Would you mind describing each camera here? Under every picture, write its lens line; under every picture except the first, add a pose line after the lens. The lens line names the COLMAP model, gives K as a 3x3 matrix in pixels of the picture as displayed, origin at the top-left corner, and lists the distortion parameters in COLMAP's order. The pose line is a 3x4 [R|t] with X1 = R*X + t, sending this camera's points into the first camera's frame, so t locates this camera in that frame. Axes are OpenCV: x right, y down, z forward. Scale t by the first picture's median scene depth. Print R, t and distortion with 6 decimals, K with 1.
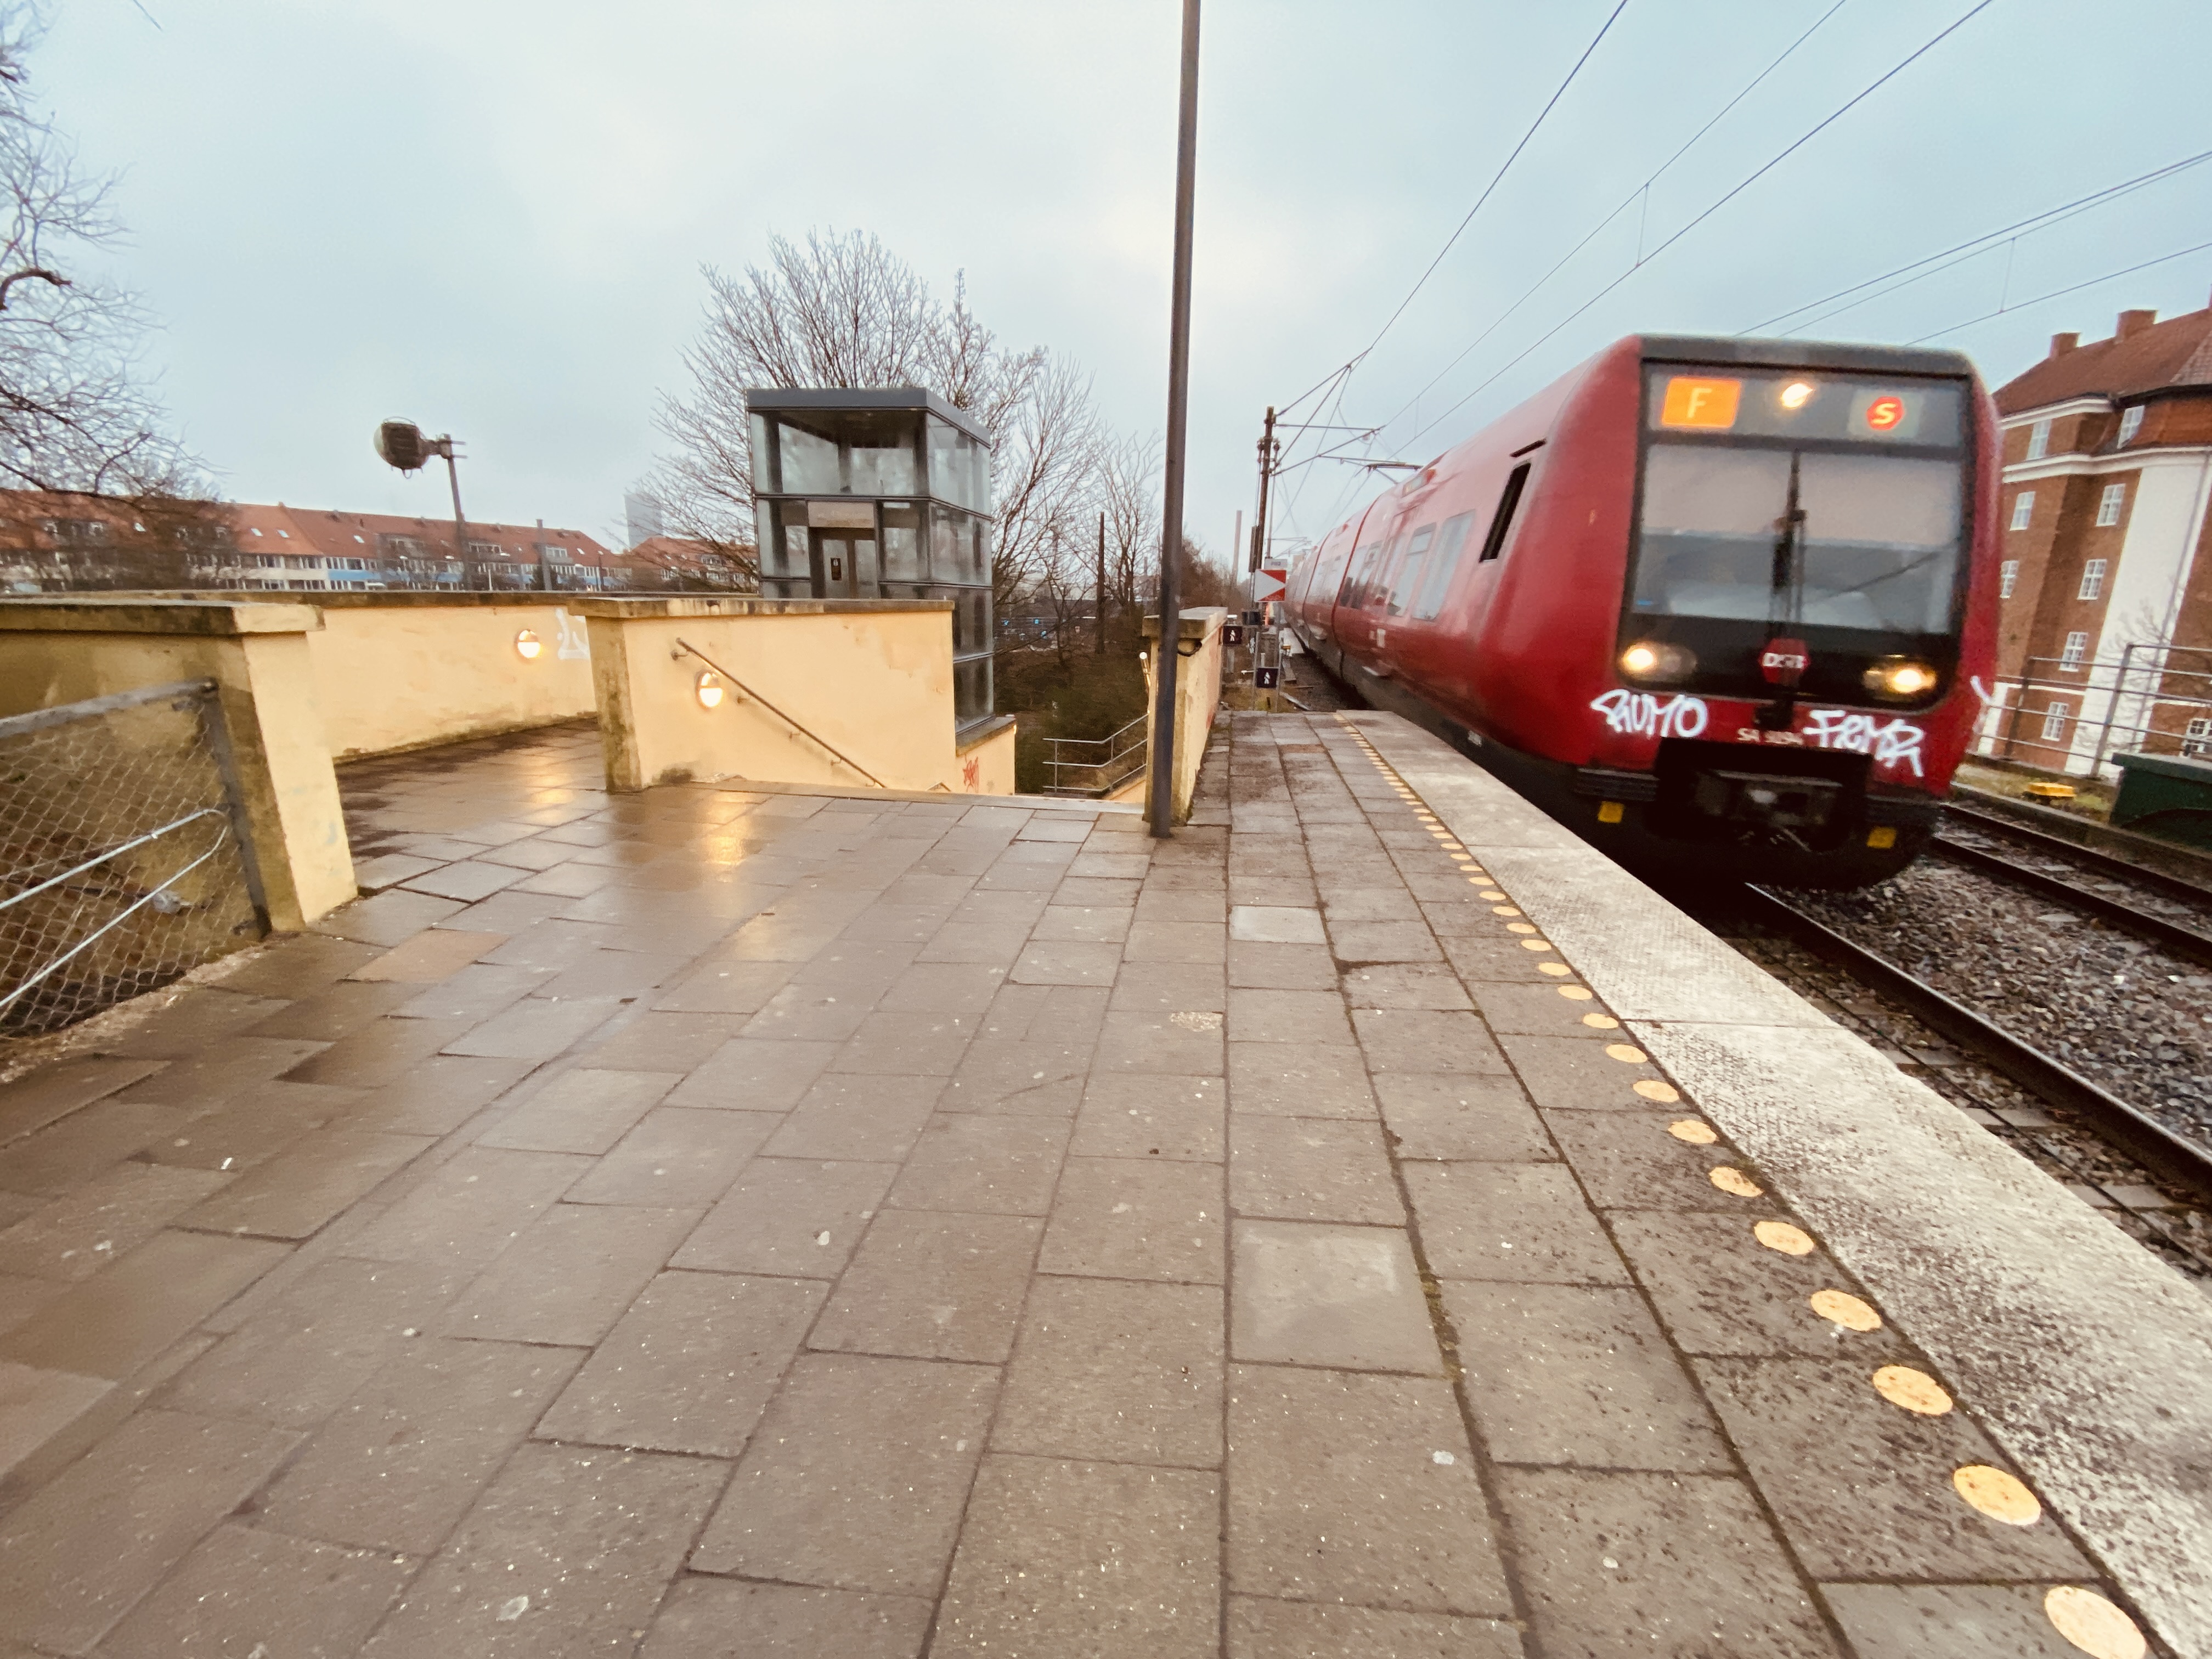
lens RADIAL K [[881.5, 0, 1103.0], [0, 881.5, 847.8], [0, 0, 1]] dist [0.002893, -0.013555]
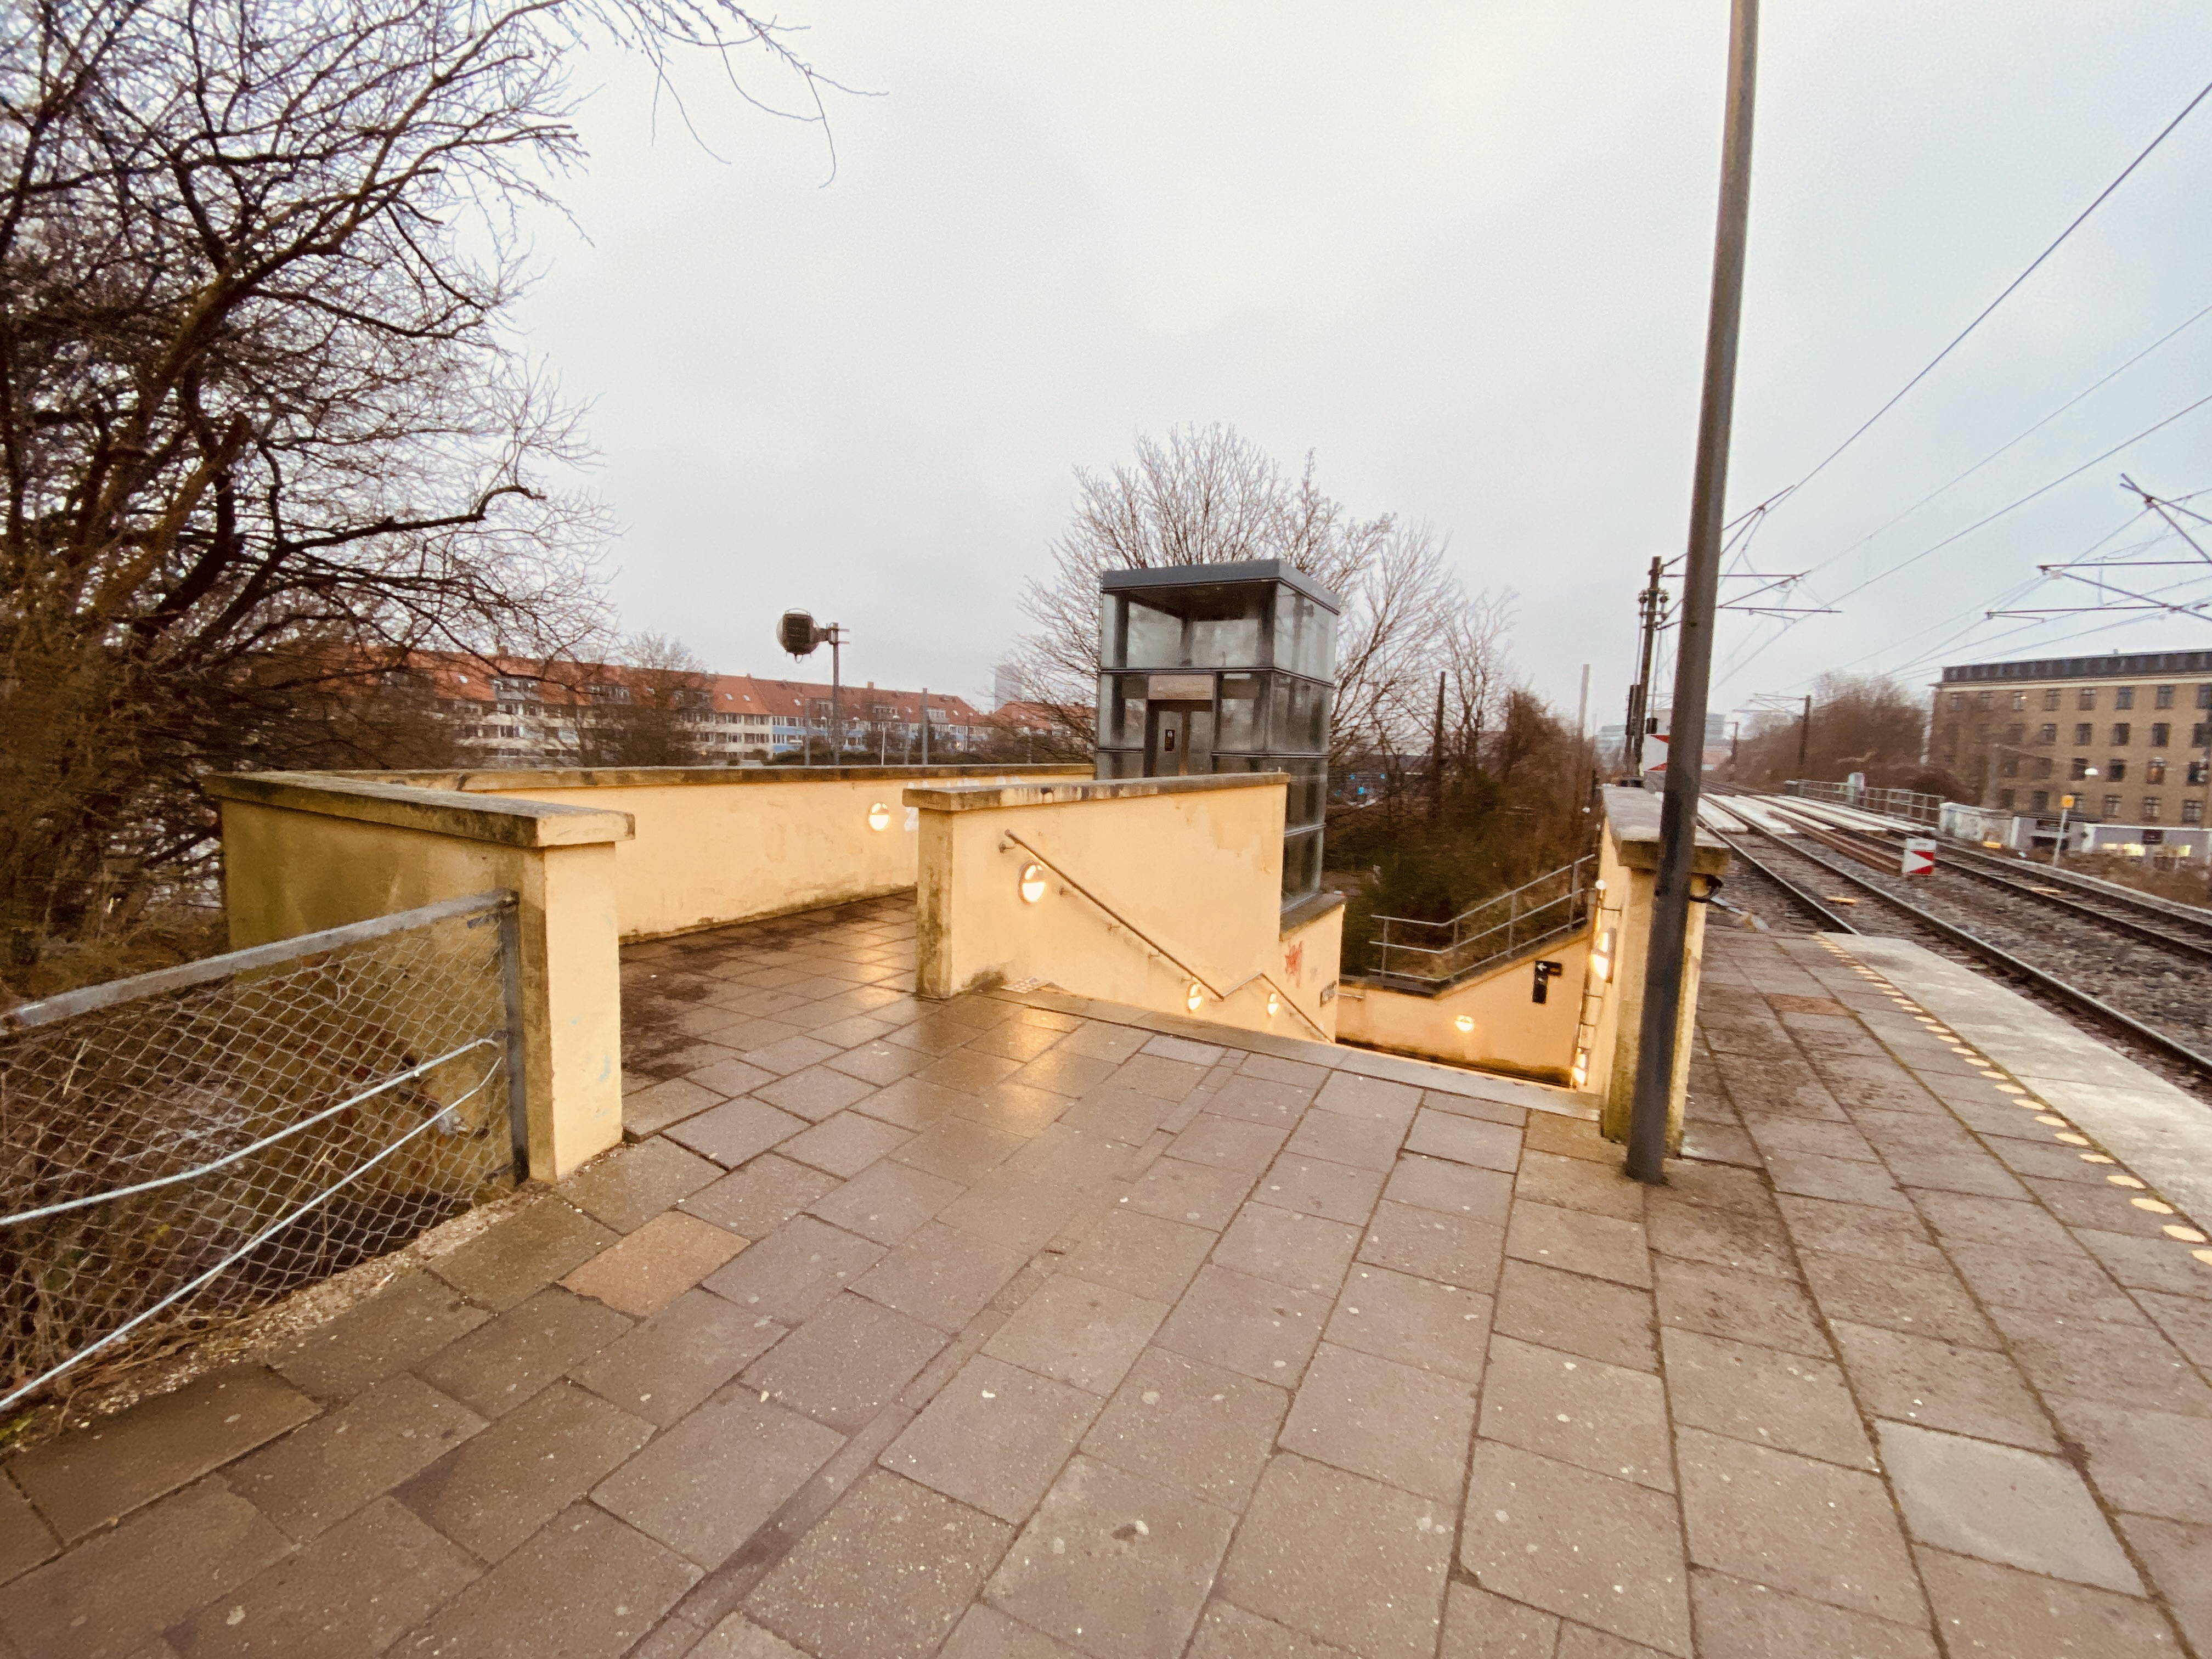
lens RADIAL K [[881.5, 0, 1107.8], [0, 881.5, 867.9], [0, 0, 1]] dist [0.002893, -0.013555]
pose [[0.941649, 0.051404, -0.332649, -0.135329], [-0.099914, 0.986414, -0.130402, -0.152796], [0.321426, 0.156029, 0.933991, 0.323383]]
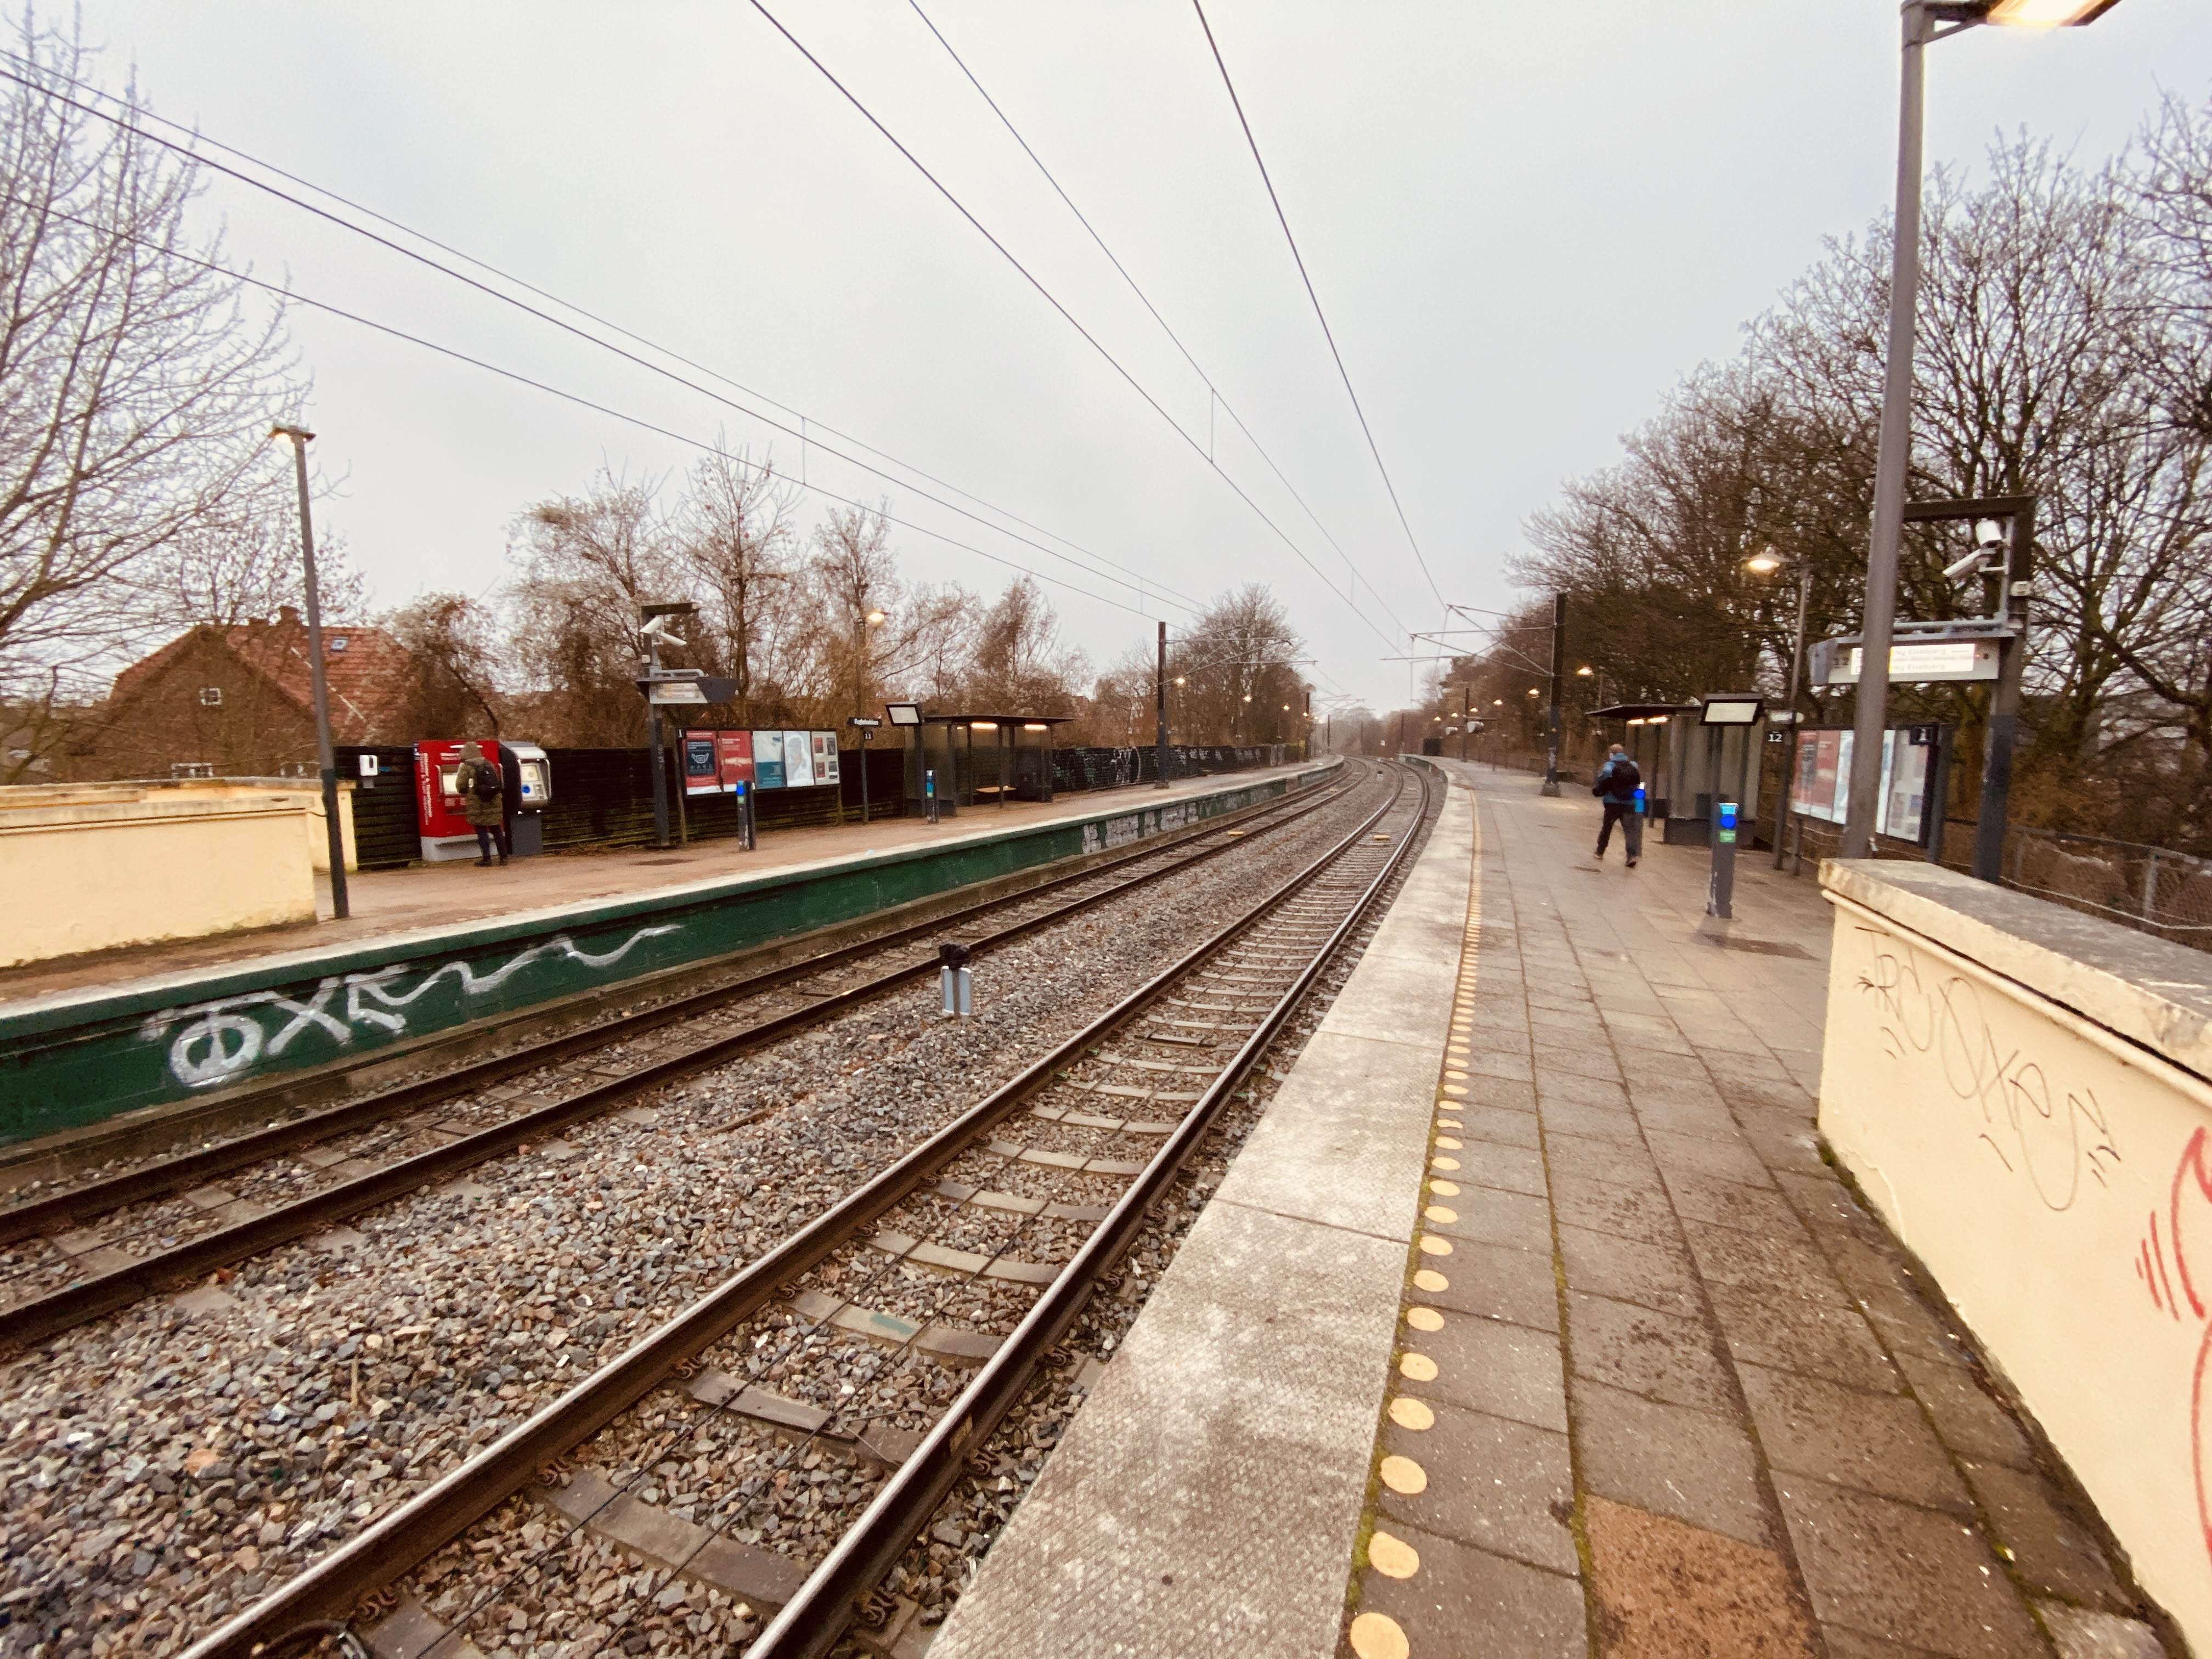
lens RADIAL K [[881.5, 0, 1112.2], [0, 881.5, 839.2], [0, 0, 1]] dist [0.002893, -0.013555]
pose [[-0.962885, -0.053882, 0.264480, 0.647081], [0.051848, 0.924699, 0.377151, -0.762241], [-0.264886, 0.376866, -0.887585, 2.348982]]
